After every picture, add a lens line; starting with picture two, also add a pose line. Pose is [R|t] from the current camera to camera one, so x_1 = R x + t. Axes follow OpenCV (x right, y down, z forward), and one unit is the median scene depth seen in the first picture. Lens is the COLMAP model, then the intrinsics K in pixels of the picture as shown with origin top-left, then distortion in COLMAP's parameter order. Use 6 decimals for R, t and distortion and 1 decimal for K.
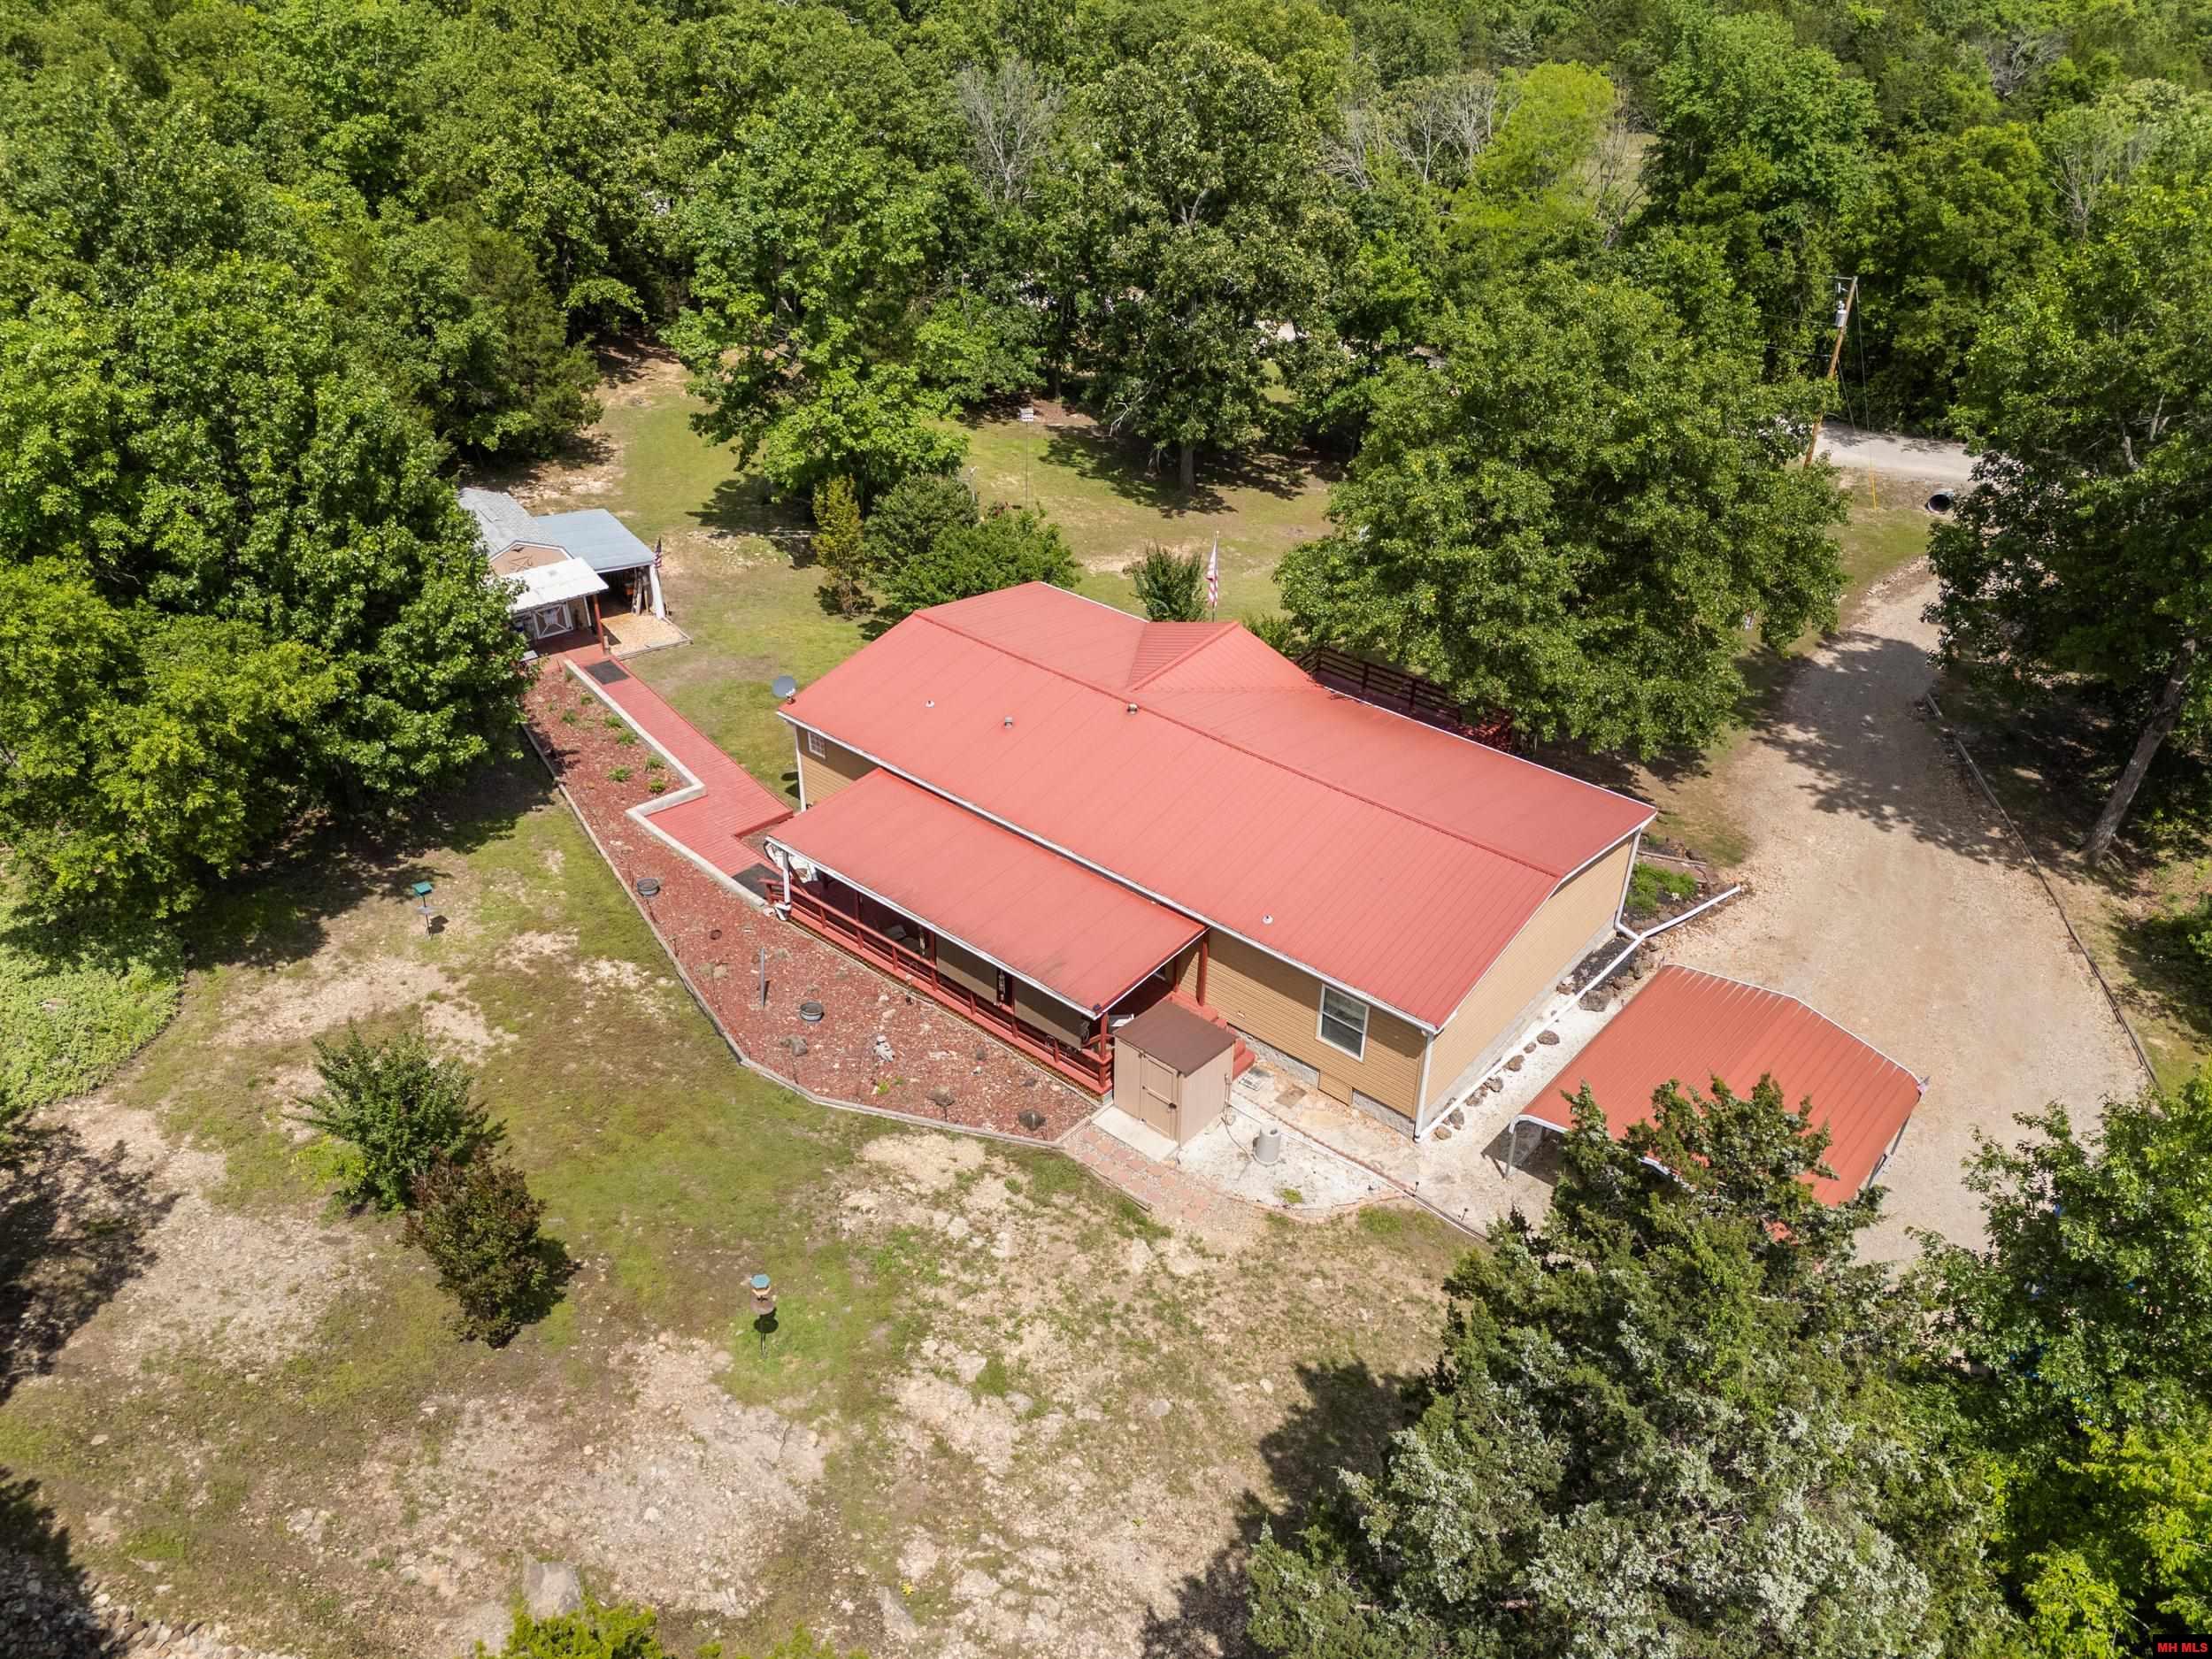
lens RADIAL K [[1632.1, 0, 1106.0], [0, 1632.1, 829.5], [0, 0, 1]] dist [0.036001, -0.010552]
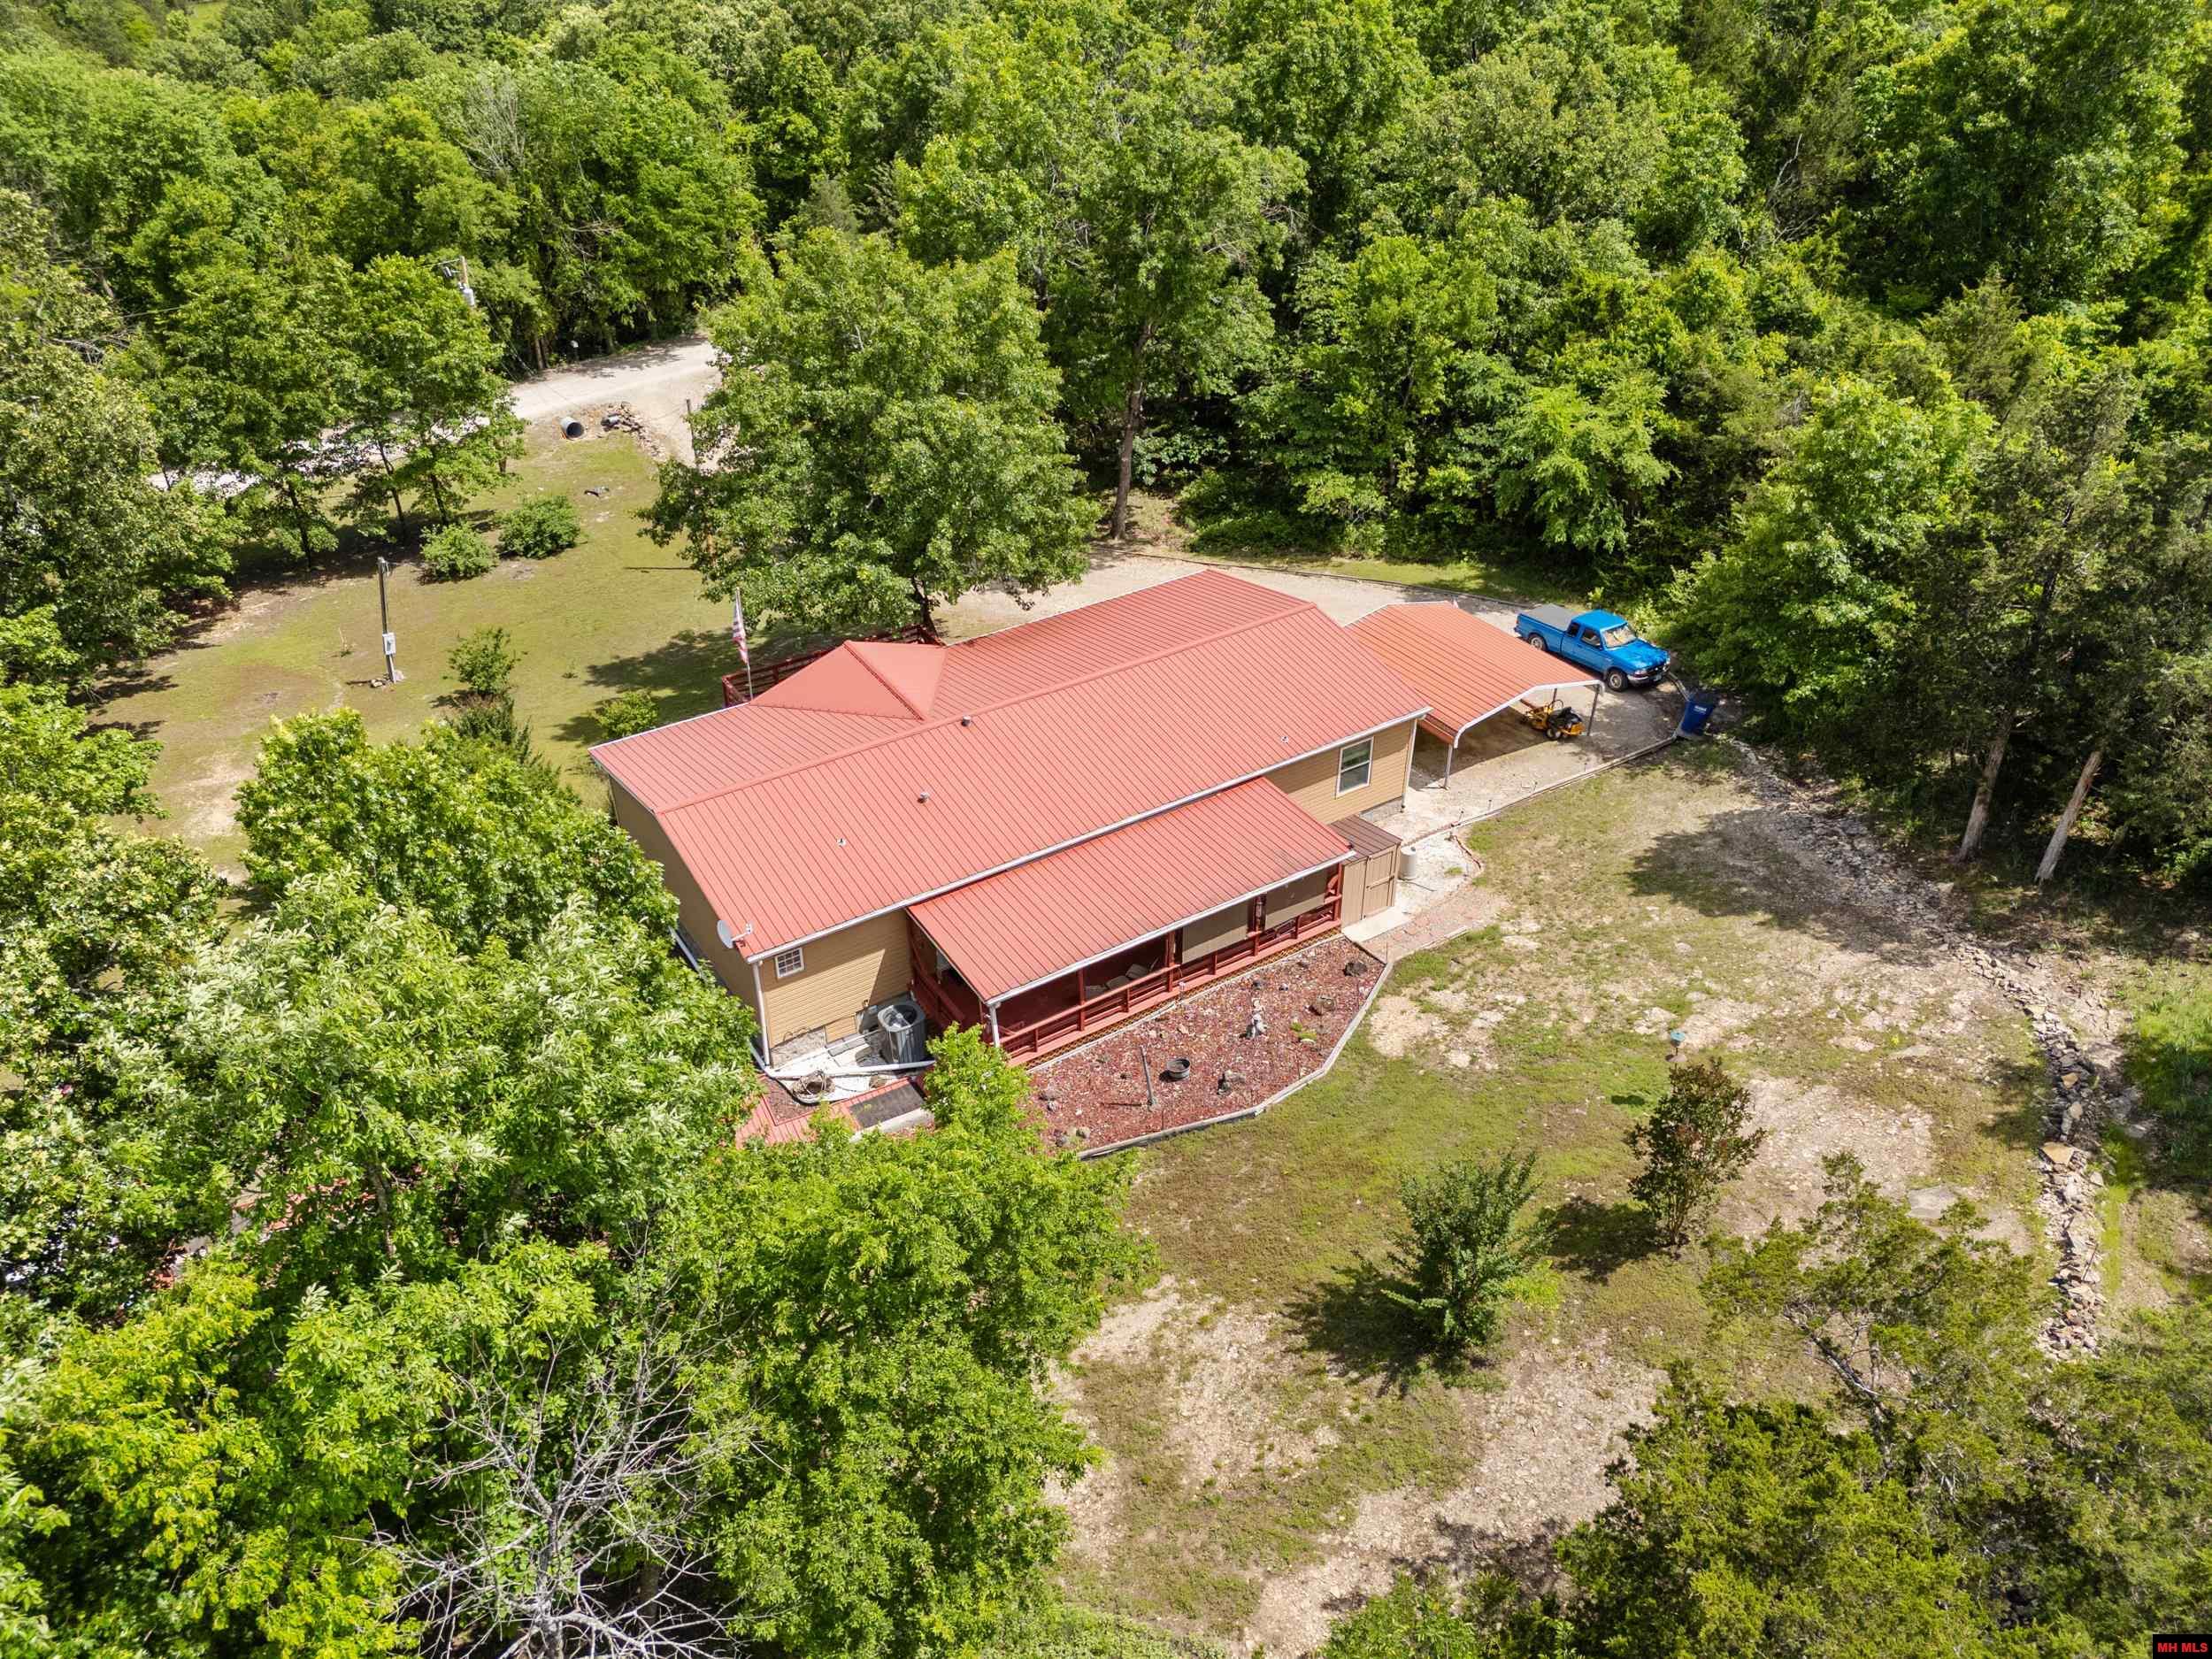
lens RADIAL K [[1632.1, 0, 1106.0], [0, 1632.1, 829.5], [0, 0, 1]] dist [0.036001, -0.010552]
pose [[0.296882, -0.543019, 0.785488, -0.985845], [0.538315, 0.774583, 0.332019, -0.388404], [-0.788719, 0.324270, 0.522275, 0.531583]]
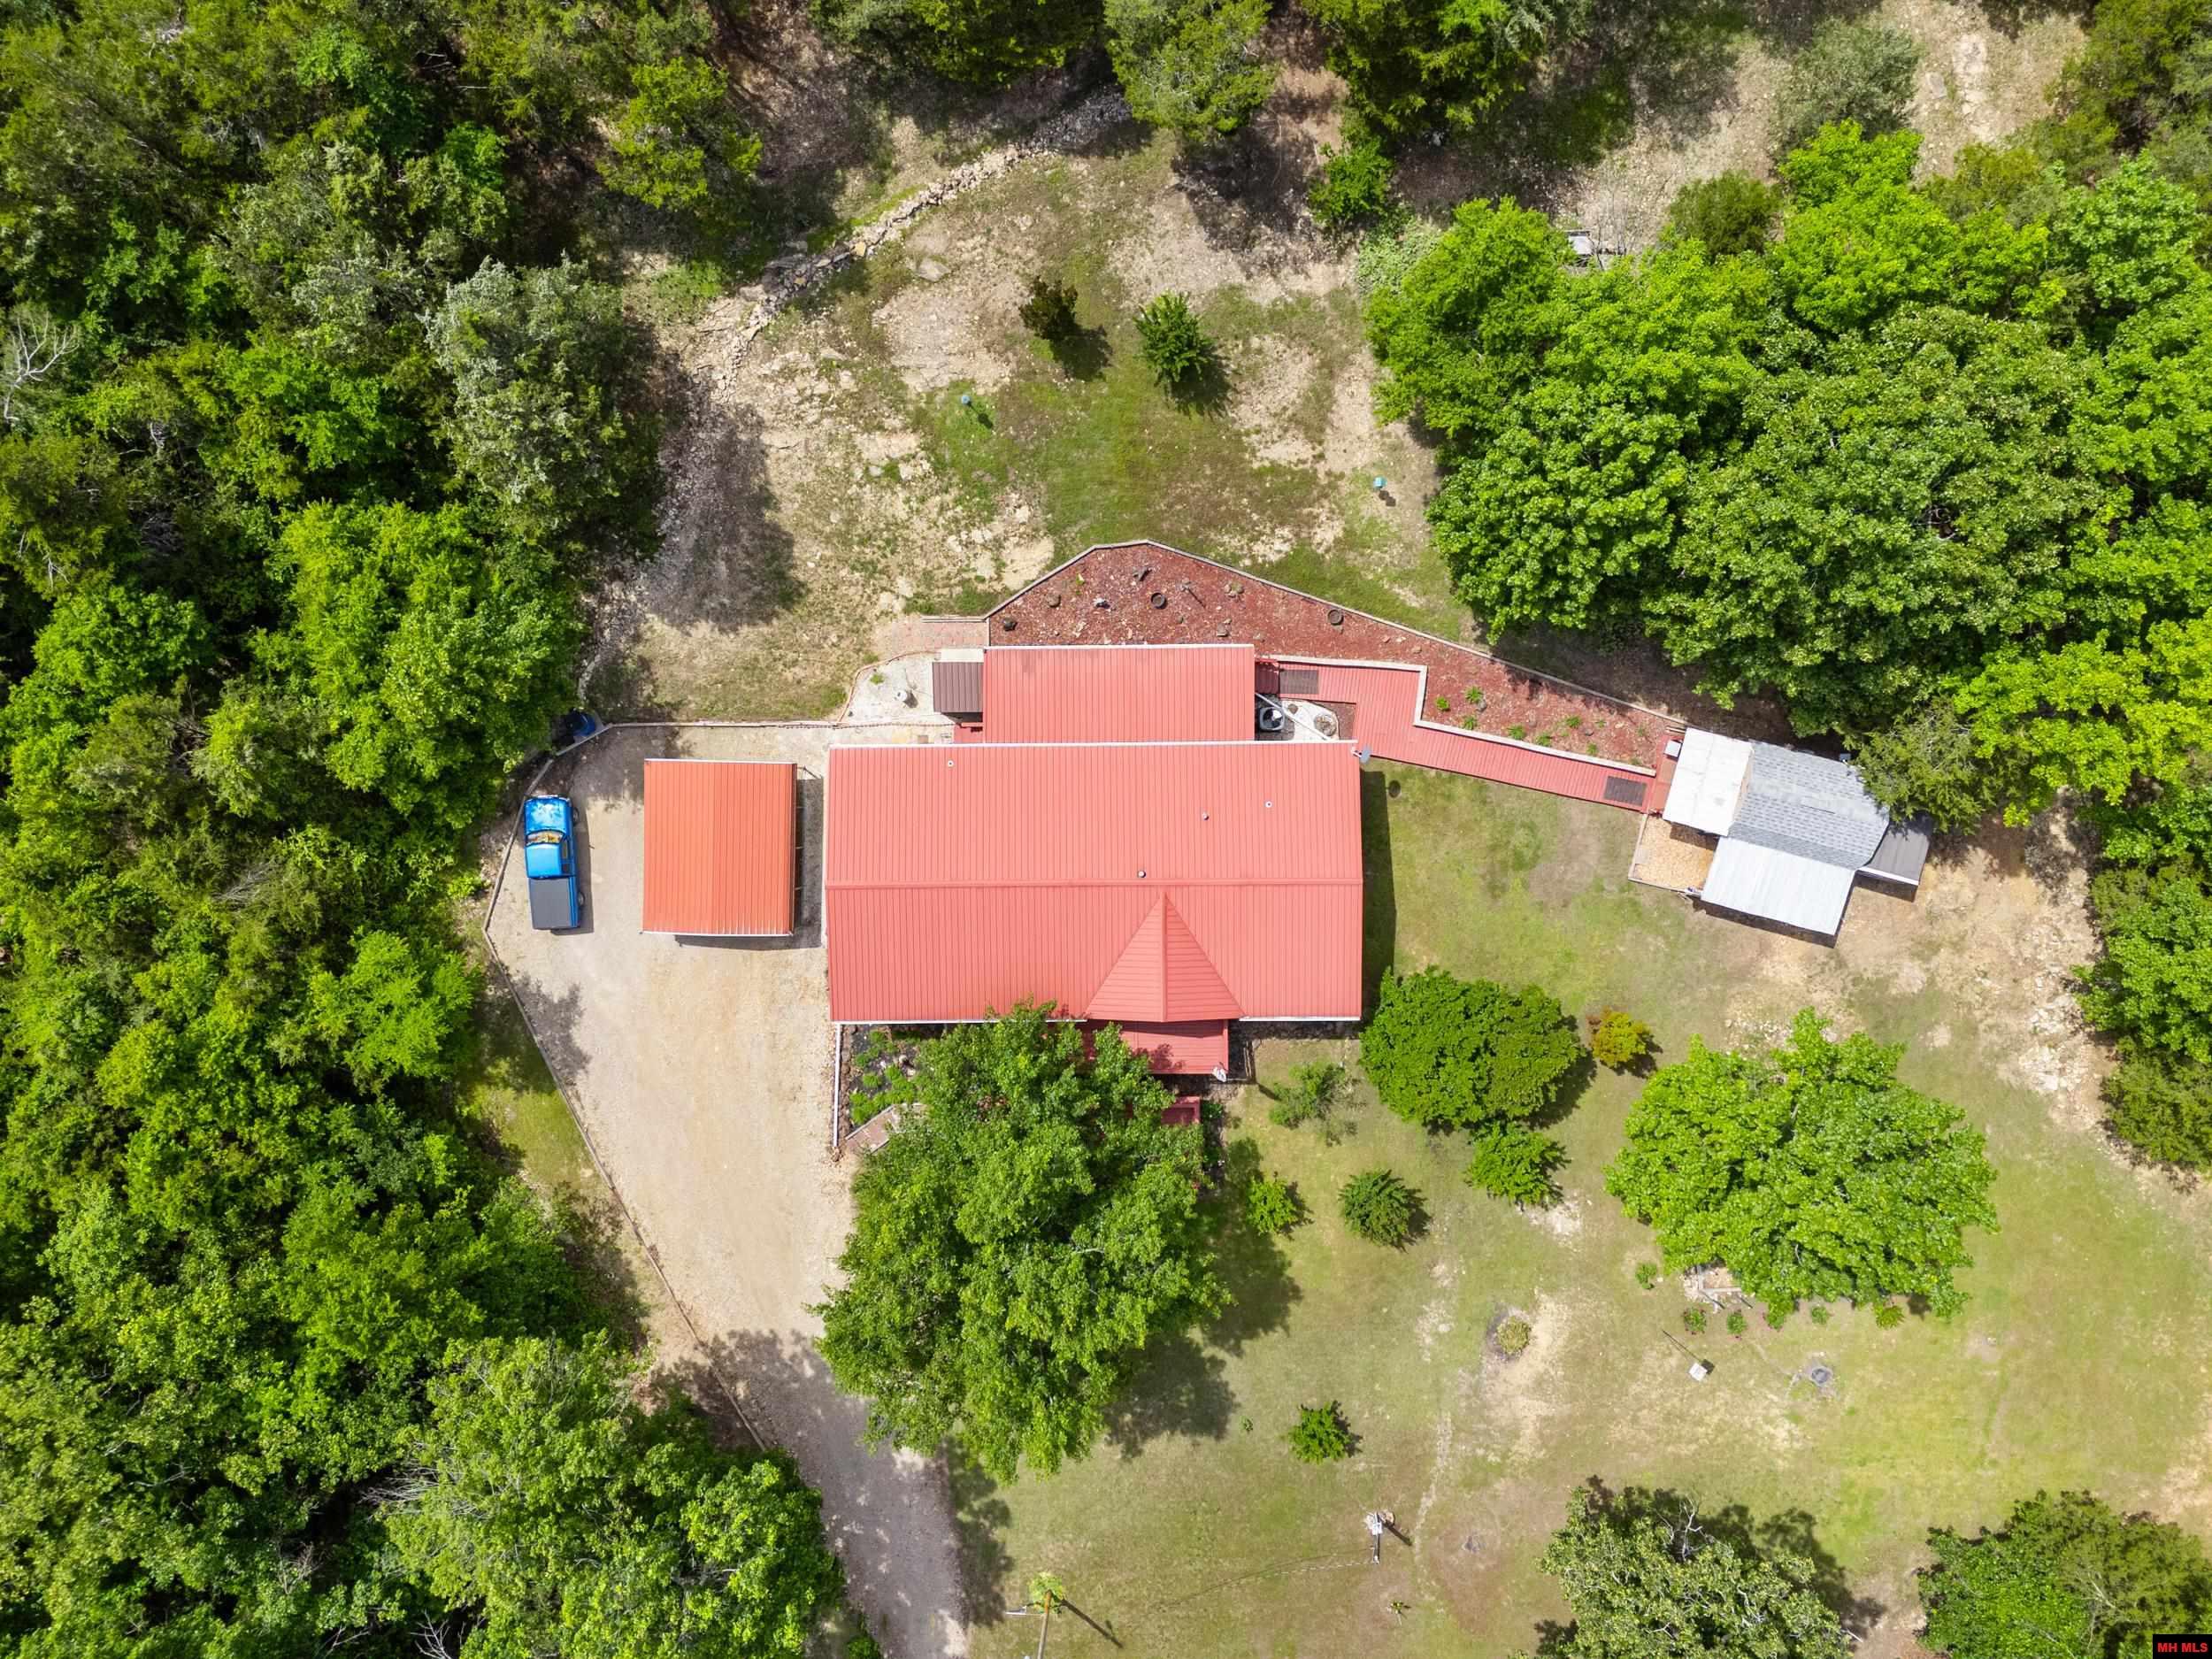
lens RADIAL K [[1632.1, 0, 1106.0], [0, 1632.1, 829.5], [0, 0, 1]] dist [0.036001, -0.010552]
pose [[-0.763286, 0.646049, 0.003945, 0.013814], [-0.359434, -0.429719, 0.828341, -1.568321], [0.536844, 0.630843, 0.560210, 0.174242]]
